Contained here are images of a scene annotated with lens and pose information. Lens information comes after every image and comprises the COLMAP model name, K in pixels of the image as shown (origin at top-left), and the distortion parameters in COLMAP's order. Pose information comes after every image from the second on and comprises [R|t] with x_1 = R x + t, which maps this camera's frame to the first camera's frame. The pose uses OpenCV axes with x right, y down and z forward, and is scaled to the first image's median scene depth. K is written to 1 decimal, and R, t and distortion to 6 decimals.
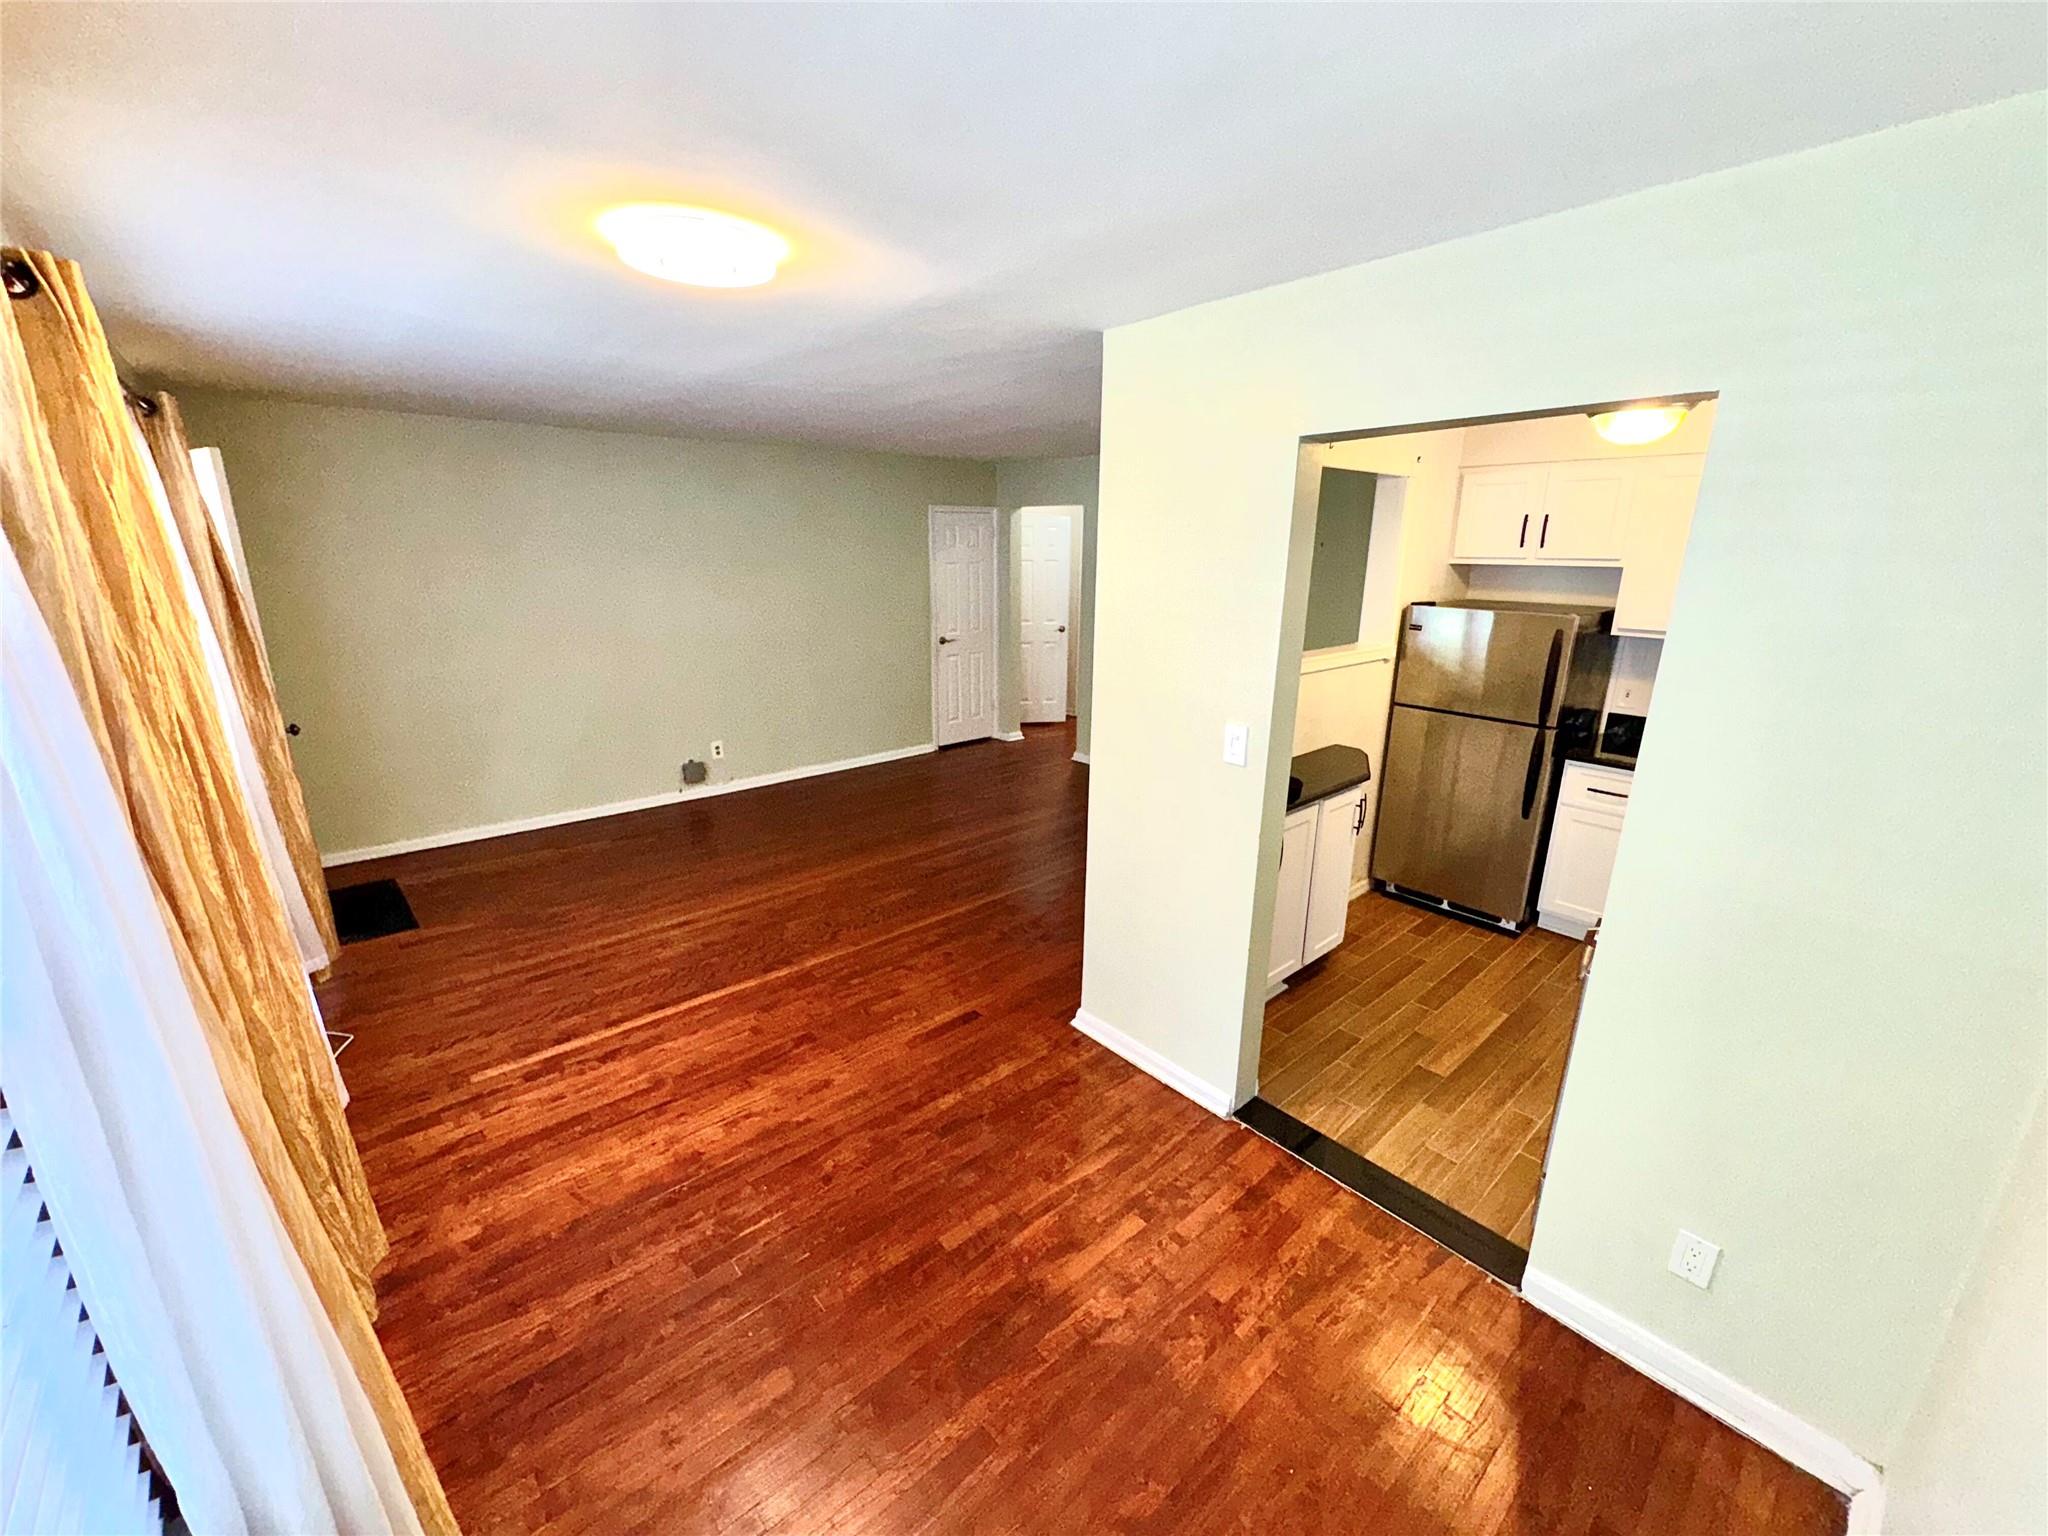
lens RADIAL K [[819.4, 0, 1024.0], [0, 819.4, 768.0], [0, 0, 1]] dist [-0.002359, -0.000091]
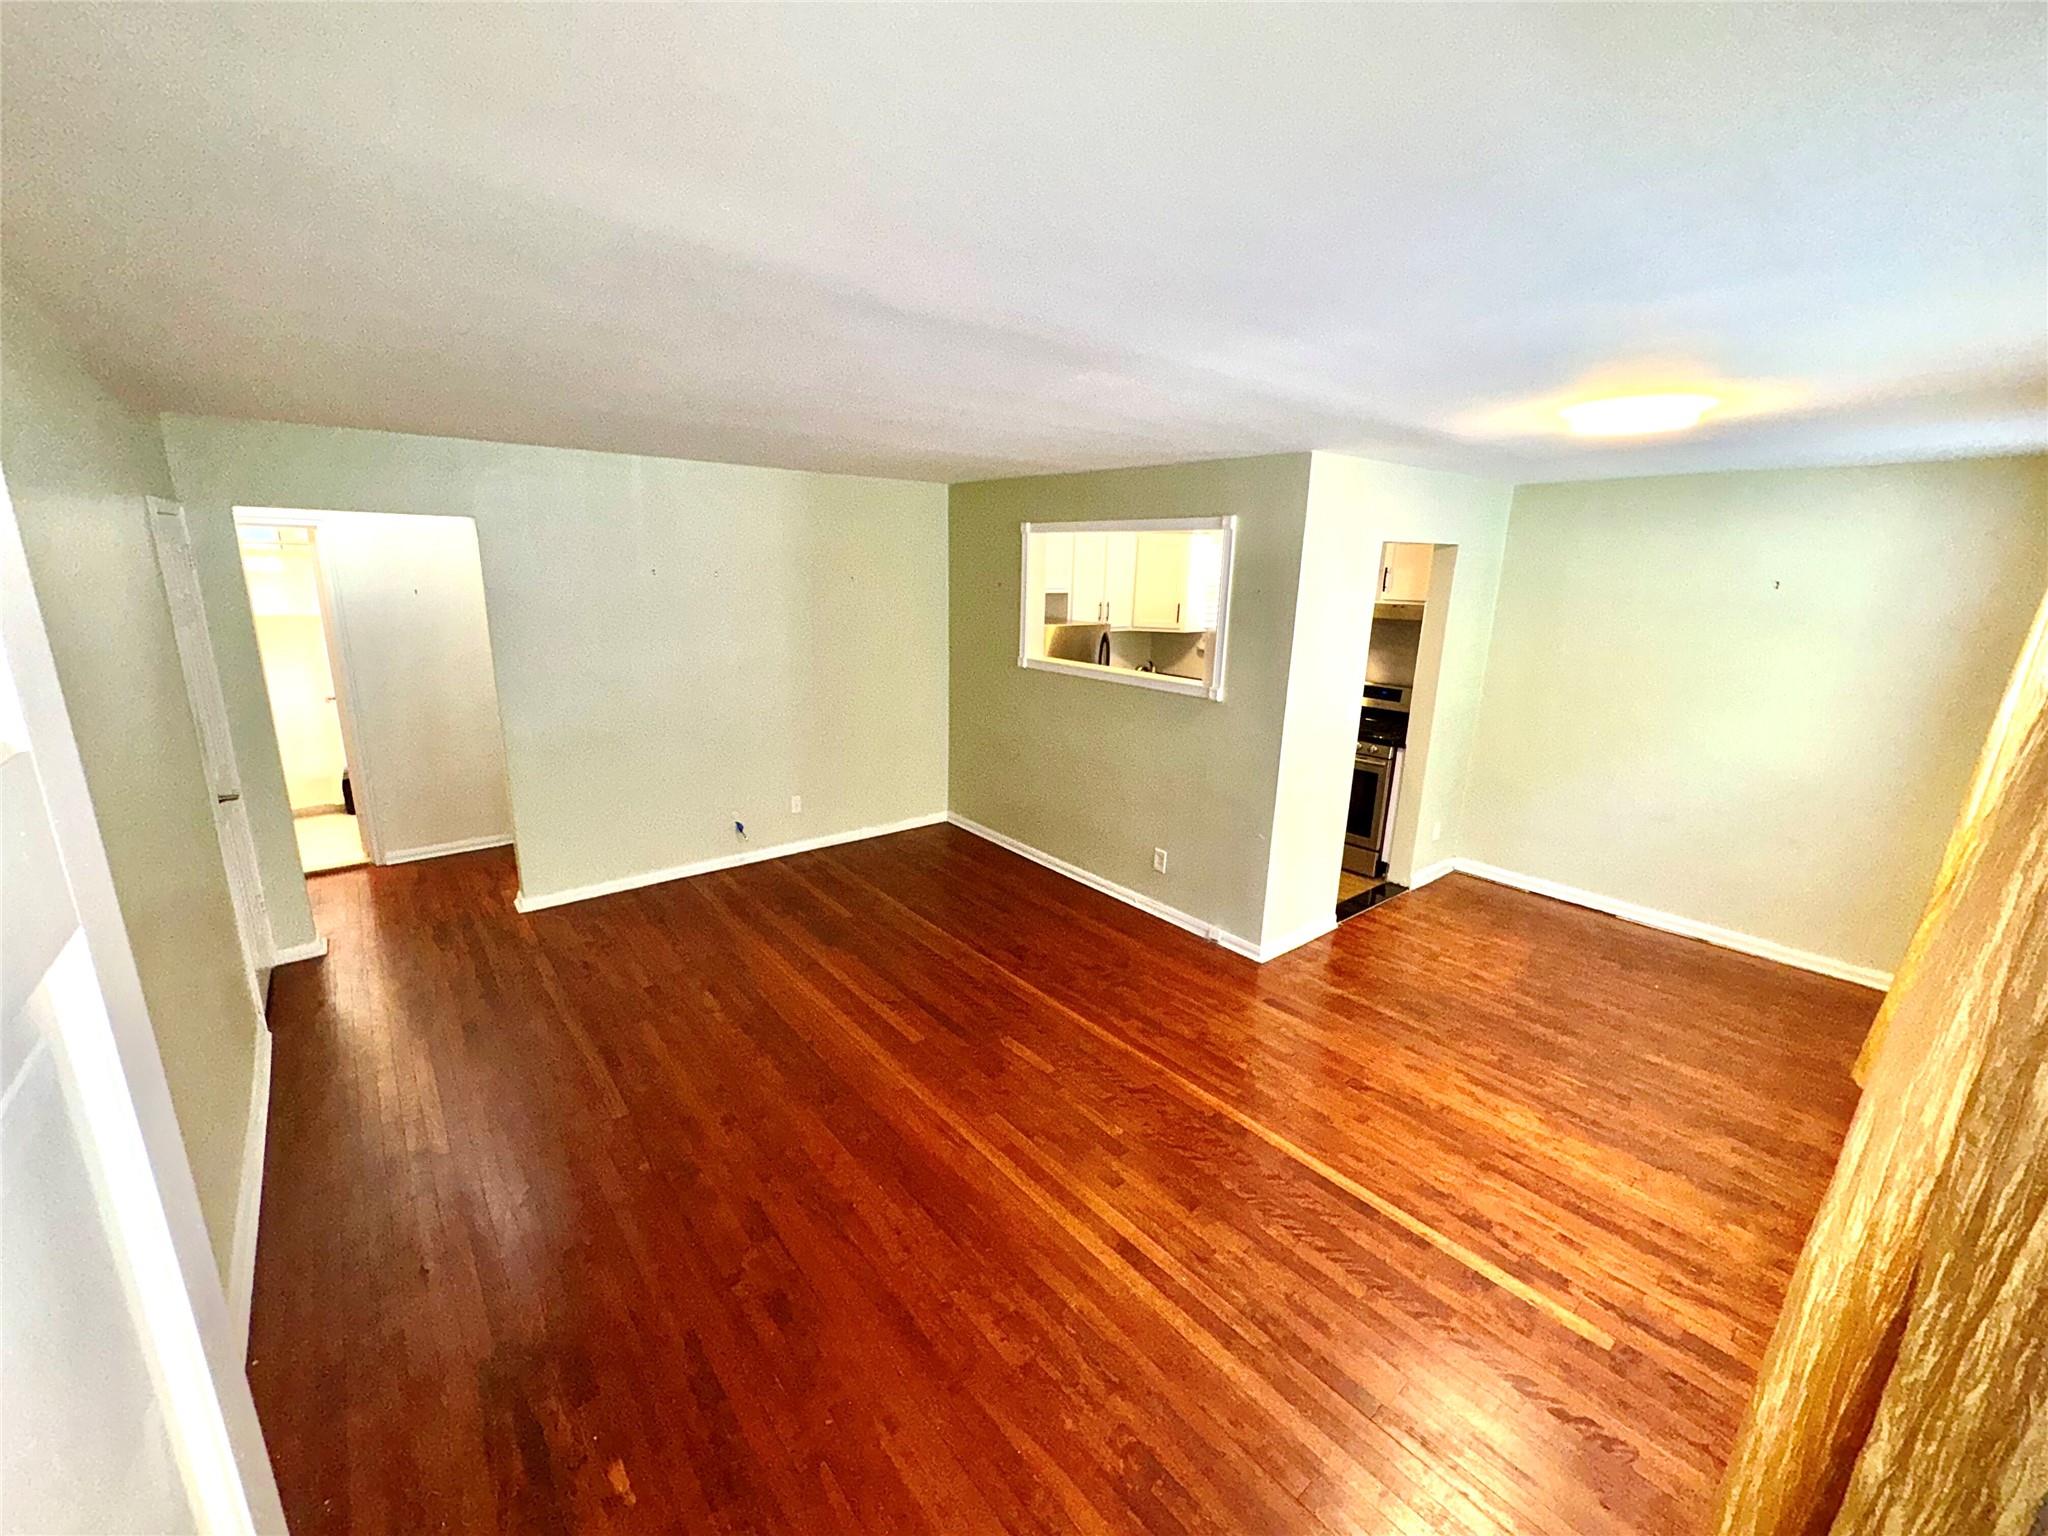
lens RADIAL K [[814.6, 0, 1035.5], [0, 814.6, 773.5], [0, 0, 1]] dist [0.002173, 0.000433]
pose [[0.031544, -0.257562, 0.965747, -1.101877], [0.242960, 0.939222, 0.242553, -0.362704], [-0.969523, 0.226987, 0.092204, 1.139067]]
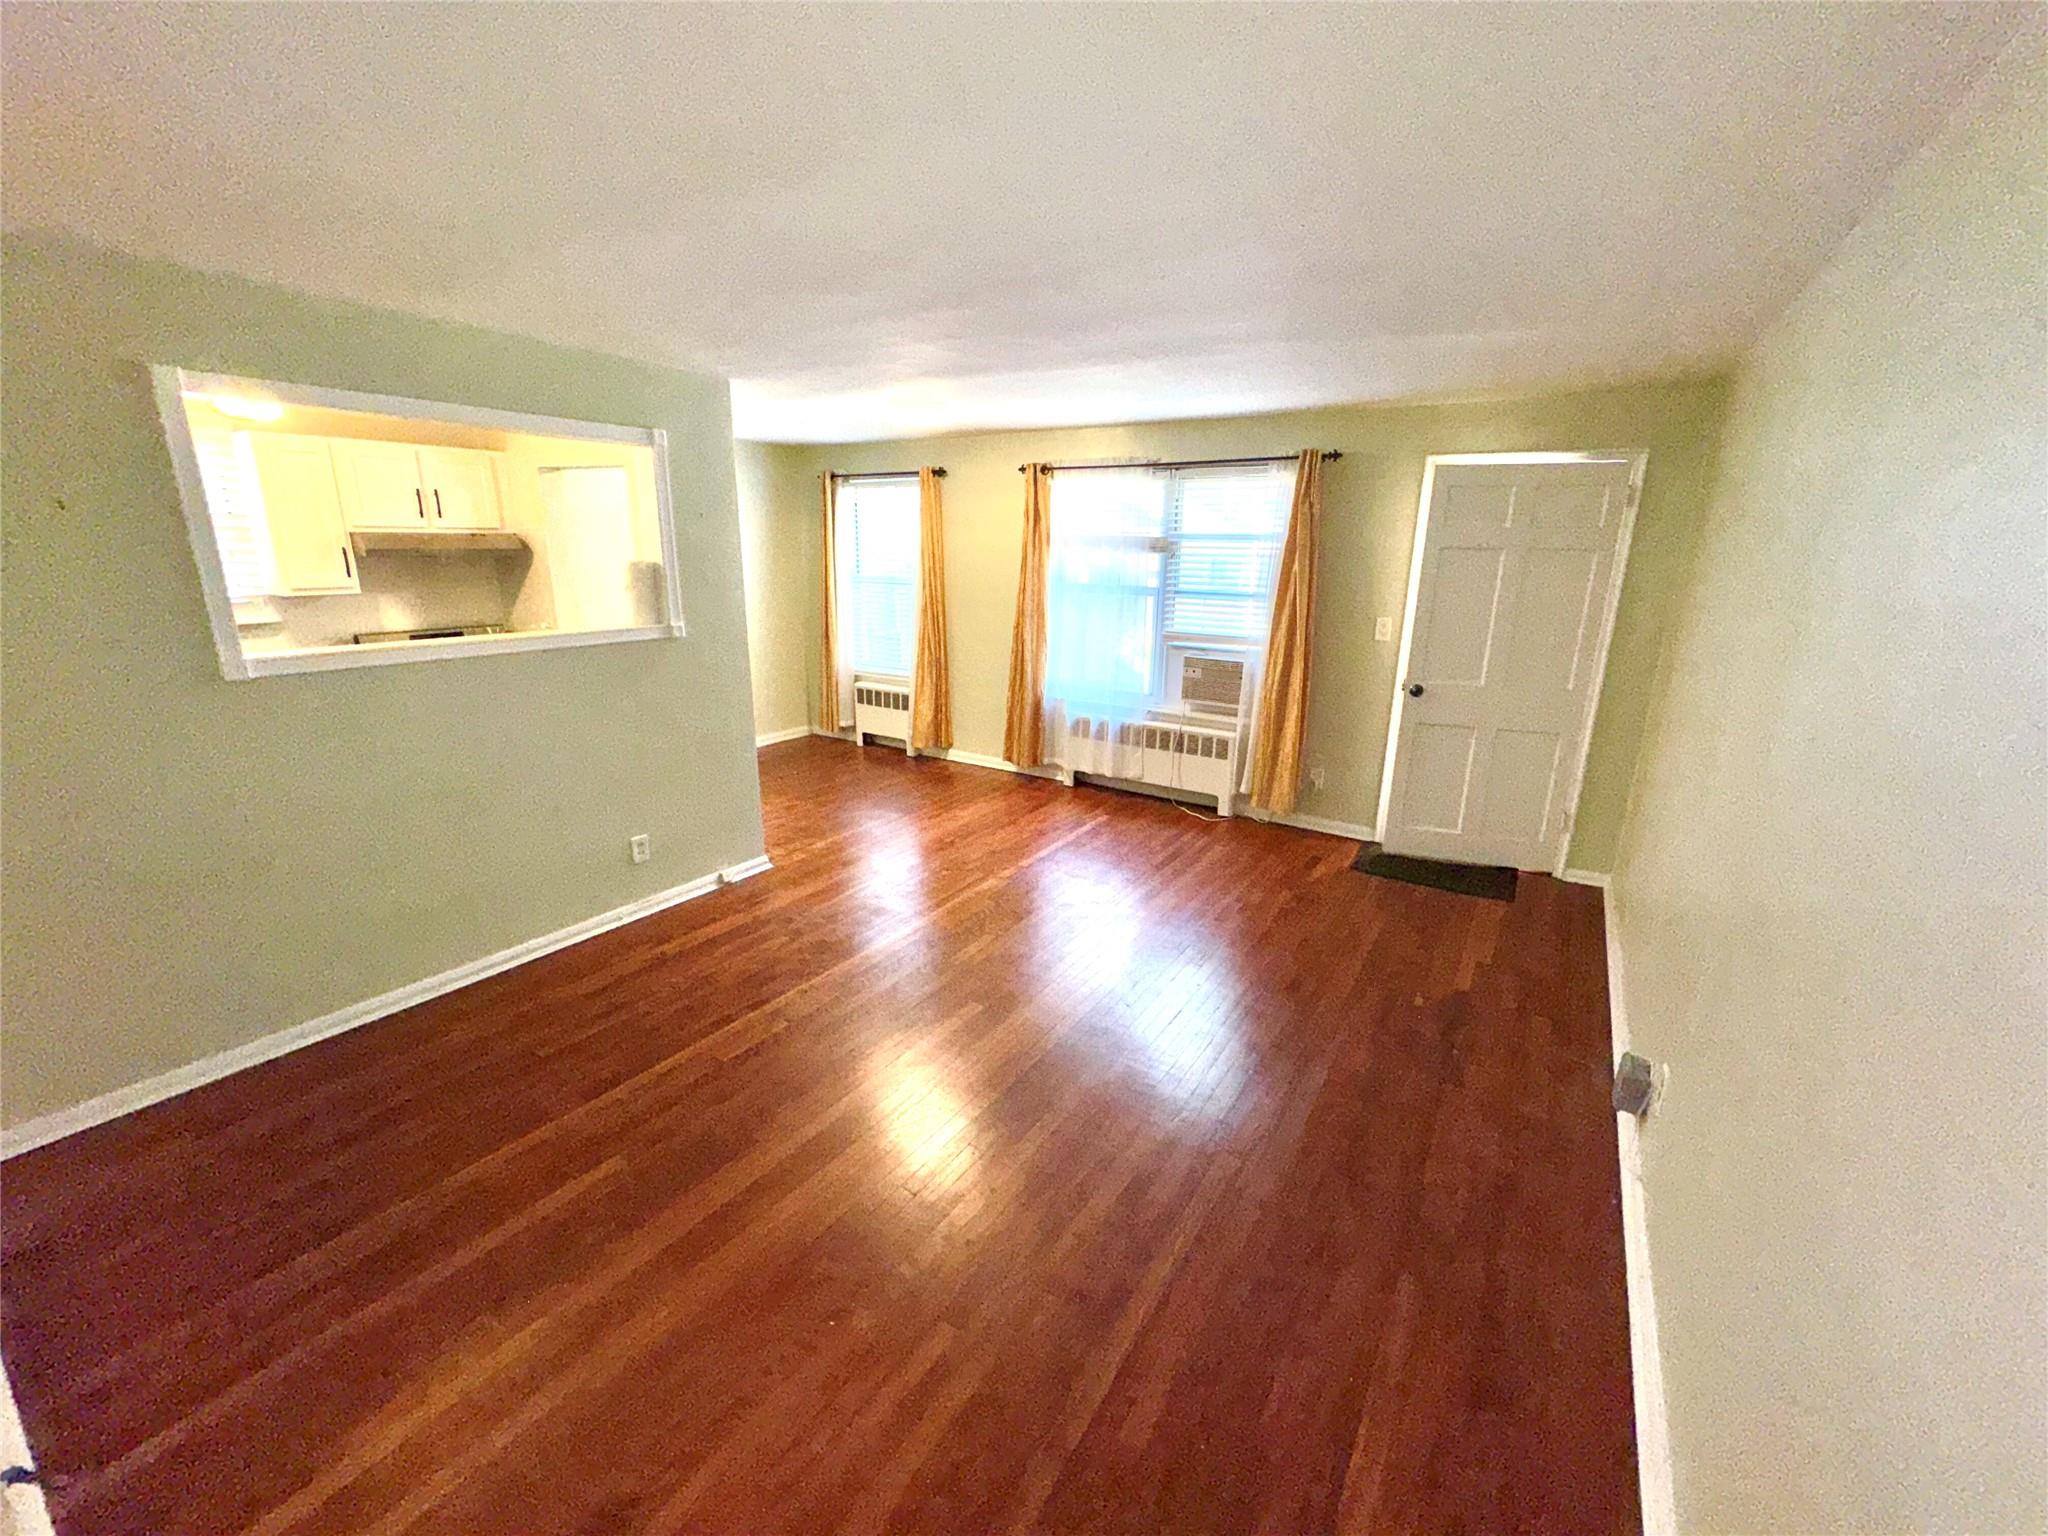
lens RADIAL K [[819.4, 0, 1024.0], [0, 819.4, 768.0], [0, 0, 1]] dist [-0.002359, -0.000091]
pose [[-0.965504, 0.044186, -0.256611, 0.007037], [-0.093526, 0.860884, 0.500131, -0.566473], [0.243011, 0.506878, -0.827055, 2.149525]]
